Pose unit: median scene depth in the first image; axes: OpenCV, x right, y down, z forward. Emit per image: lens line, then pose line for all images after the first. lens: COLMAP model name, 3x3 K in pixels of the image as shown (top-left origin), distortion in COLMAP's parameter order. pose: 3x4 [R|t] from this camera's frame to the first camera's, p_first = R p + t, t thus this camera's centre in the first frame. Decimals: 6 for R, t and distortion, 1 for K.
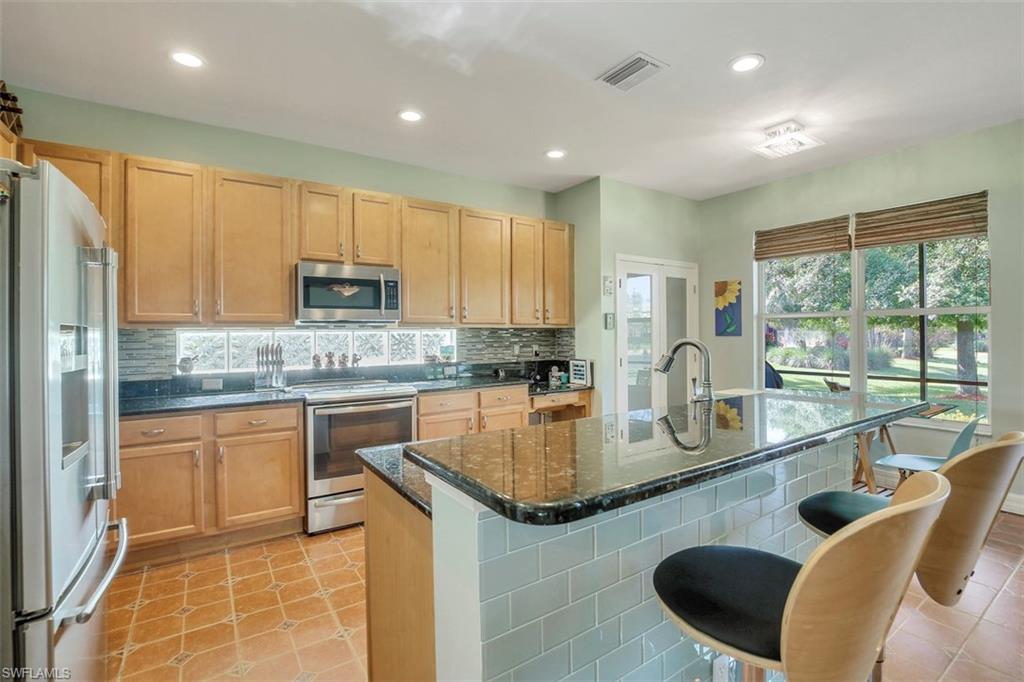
lens RADIAL K [[468.2, 0, 513.9], [0, 468.2, 333.9], [0, 0, 1]] dist [-0.037041, 0.004156]
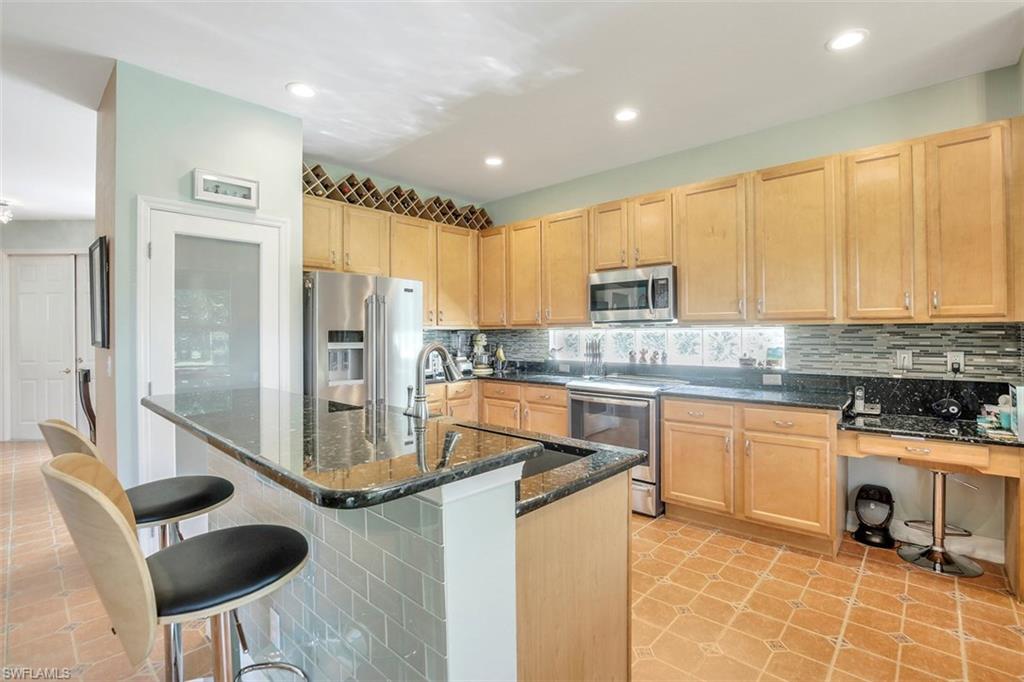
lens RADIAL K [[468.2, 0, 513.7], [0, 468.2, 333.3], [0, 0, 1]] dist [-0.037041, 0.004156]
pose [[0.228465, 0.005703, -0.973535, 0.600876], [0.000044, 0.999983, 0.005868, -0.004241], [0.973552, -0.001383, 0.228461, 0.458598]]
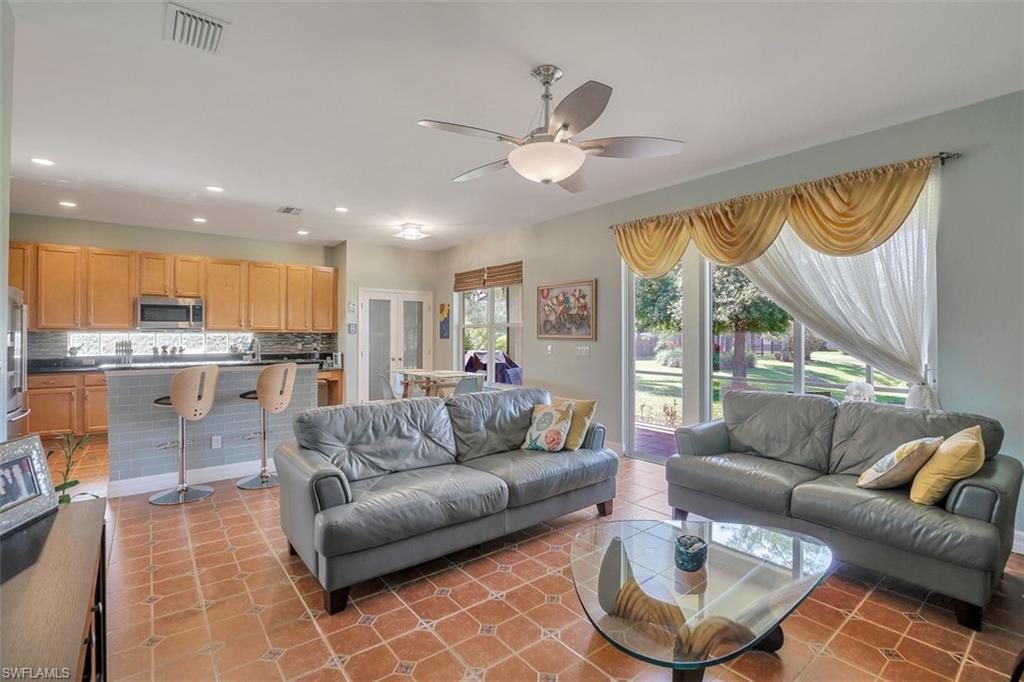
lens RADIAL K [[468.2, 0, 516.6], [0, 468.2, 334.2], [0, 0, 1]] dist [-0.037041, 0.004156]
pose [[0.996768, 0.006996, 0.080035, 0.787878], [-0.006350, 0.999945, -0.008329, 0.001888], [-0.080089, 0.007794, 0.996757, -0.825002]]
